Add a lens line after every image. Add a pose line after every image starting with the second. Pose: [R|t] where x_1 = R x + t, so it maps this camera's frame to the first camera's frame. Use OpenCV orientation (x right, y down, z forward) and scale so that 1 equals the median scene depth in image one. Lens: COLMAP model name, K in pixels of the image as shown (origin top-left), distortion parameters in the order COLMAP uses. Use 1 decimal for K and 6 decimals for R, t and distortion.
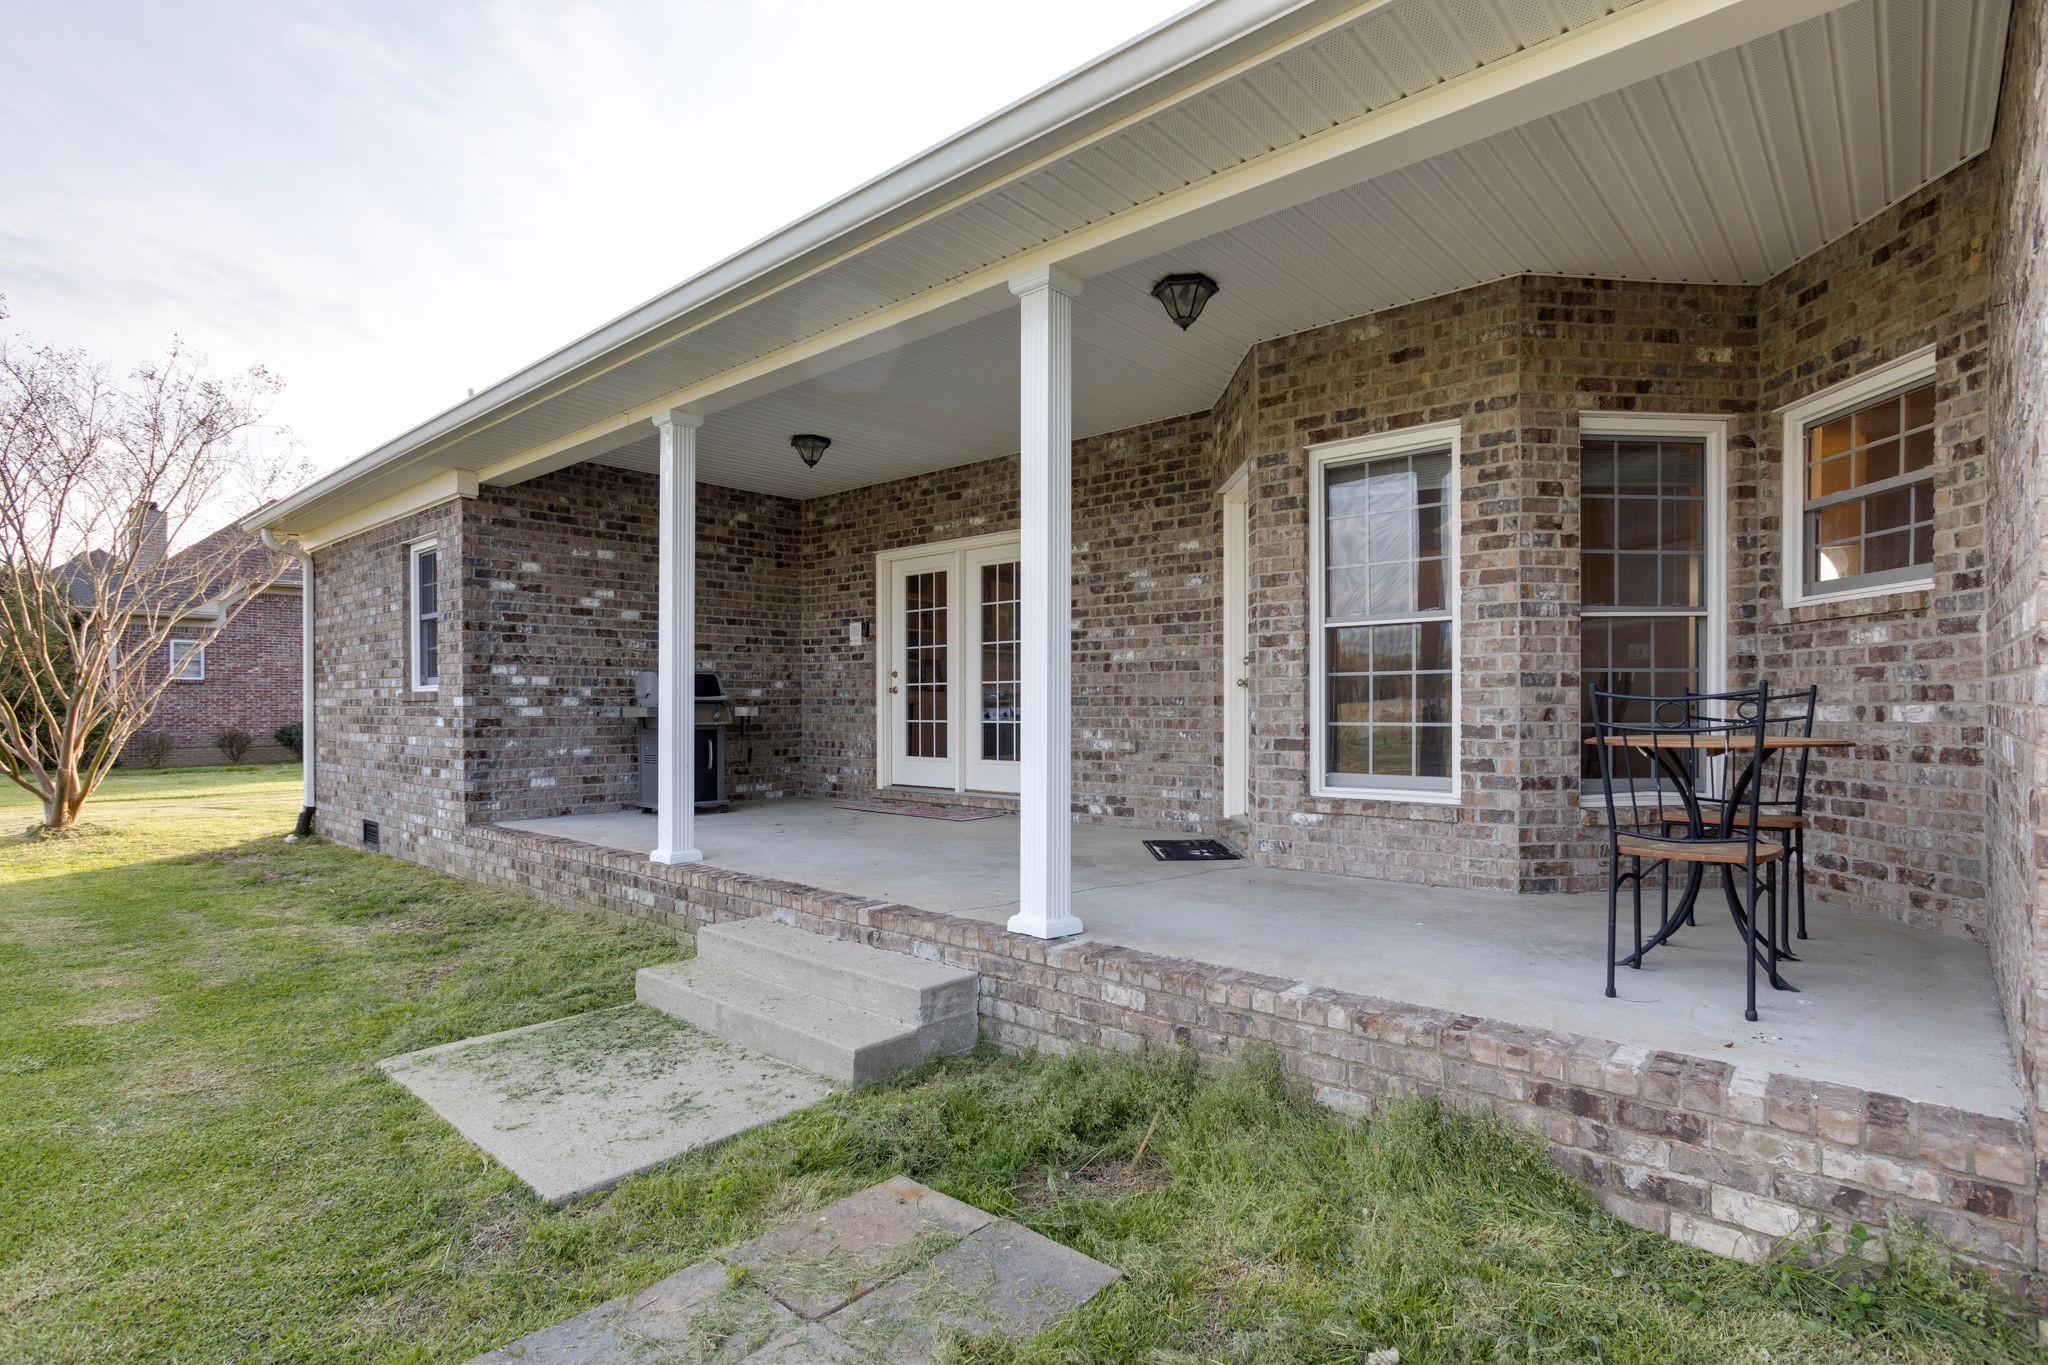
lens RADIAL K [[1015.9, 0, 1026.8], [0, 1015.9, 699.1], [0, 0, 1]] dist [0.000115, 0.000551]
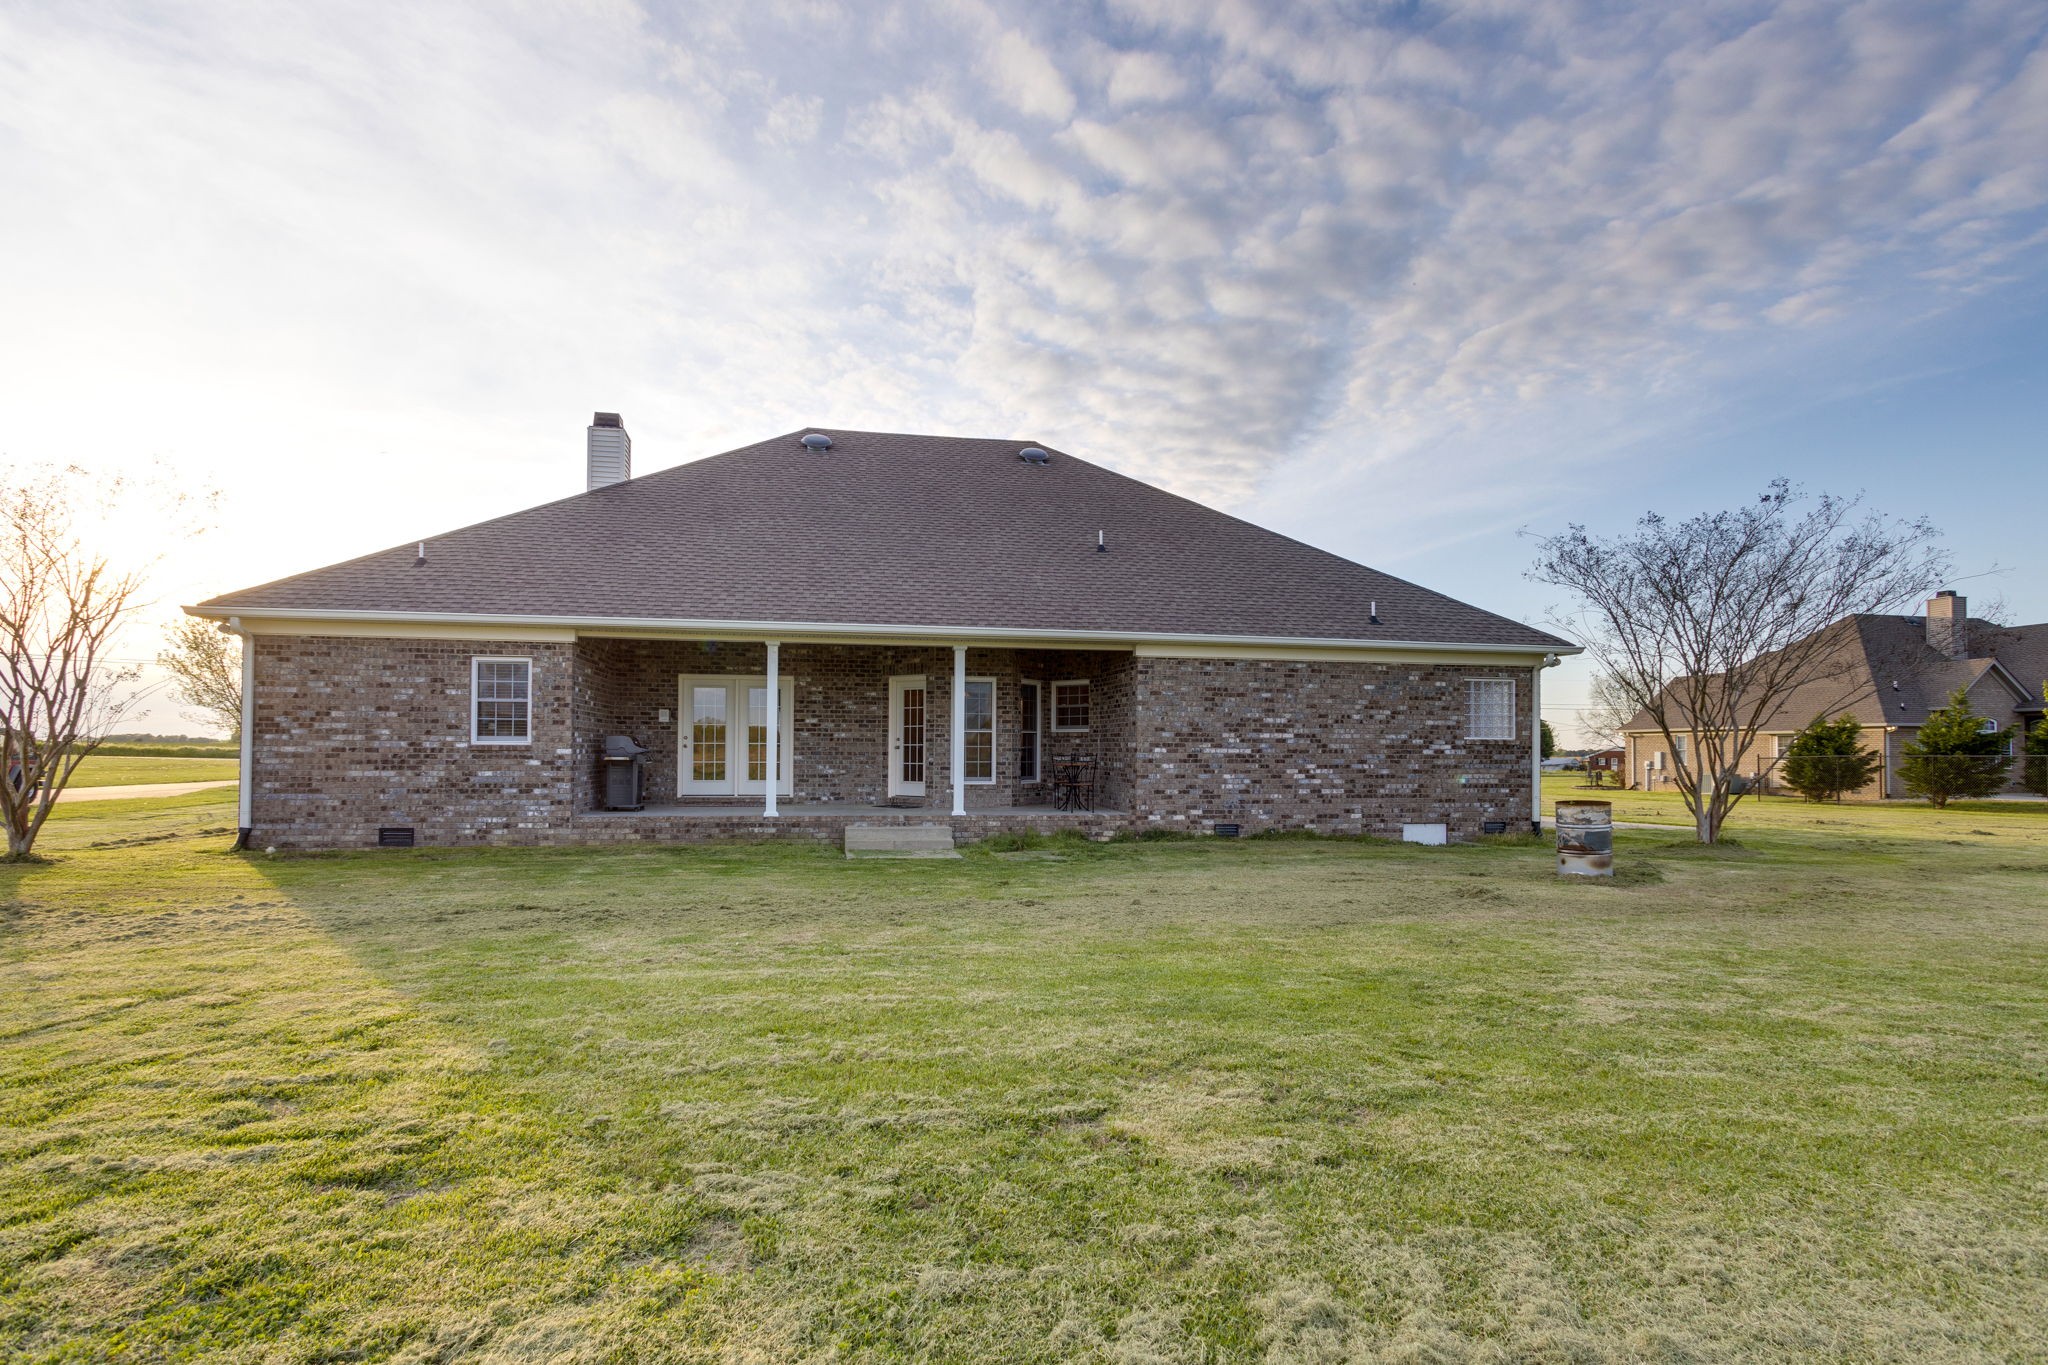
lens RADIAL K [[1006.9, 0, 1022.9], [0, 1006.9, 695.2], [0, 0, 1]] dist [-0.029592, 0.000925]
pose [[0.609111, 0.050824, 0.791455, -1.691539], [-0.012612, 0.998439, -0.054410, -0.012856], [-0.792985, 0.023160, 0.608801, -0.900269]]
